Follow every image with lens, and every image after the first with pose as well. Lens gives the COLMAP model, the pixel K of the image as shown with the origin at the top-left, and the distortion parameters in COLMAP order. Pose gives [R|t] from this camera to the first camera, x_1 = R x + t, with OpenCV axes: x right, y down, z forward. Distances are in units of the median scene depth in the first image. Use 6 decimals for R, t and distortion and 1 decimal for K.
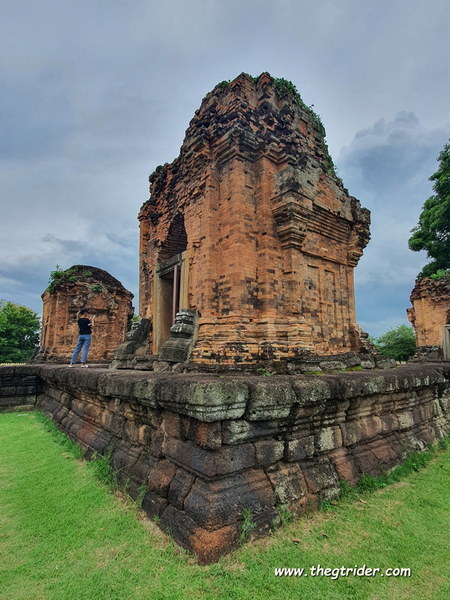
lens RADIAL K [[314.2, 0, 225.0], [0, 314.2, 300.0], [0, 0, 1]] dist [0.000450, -0.000018]
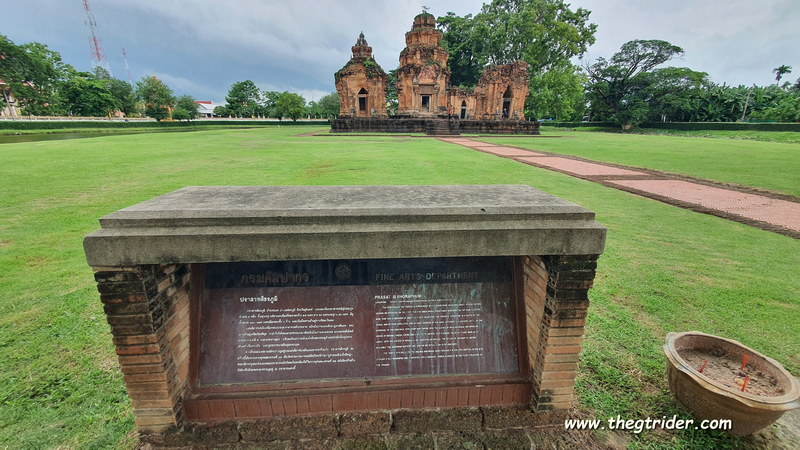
lens RADIAL K [[319.5, 0, 399.3], [0, 319.5, 223.2], [0, 0, 1]] dist [-0.000135, 0.000077]
pose [[0.537260, -0.250610, 0.805324, -5.285145], [-0.174564, 0.901119, 0.396878, -0.051614], [-0.825154, -0.353807, 0.440388, -0.480902]]
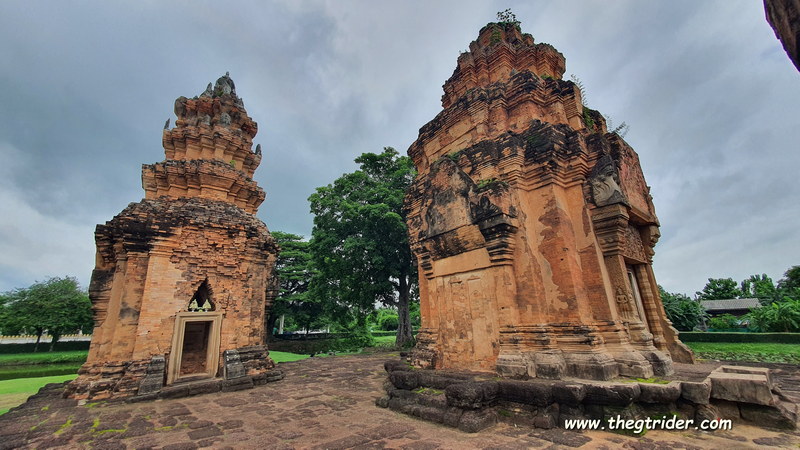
lens RADIAL K [[319.5, 0, 399.3], [0, 319.5, 223.2], [0, 0, 1]] dist [-0.000135, 0.000077]
pose [[-0.037917, 0.301044, 0.952856, -1.053696], [-0.186747, 0.934608, -0.302710, 0.416224], [-0.981676, -0.189421, 0.020781, 3.201000]]
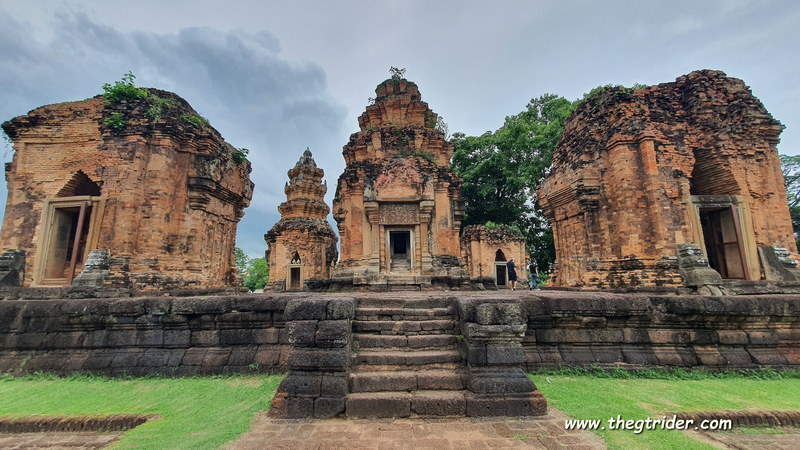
lens RADIAL K [[319.5, 0, 399.3], [0, 319.5, 223.2], [0, 0, 1]] dist [-0.000135, 0.000077]
pose [[0.612412, 0.154568, 0.775281, -1.611121], [-0.145666, 0.985970, -0.081509, 0.208141], [-0.777003, -0.063015, 0.626335, 1.070675]]
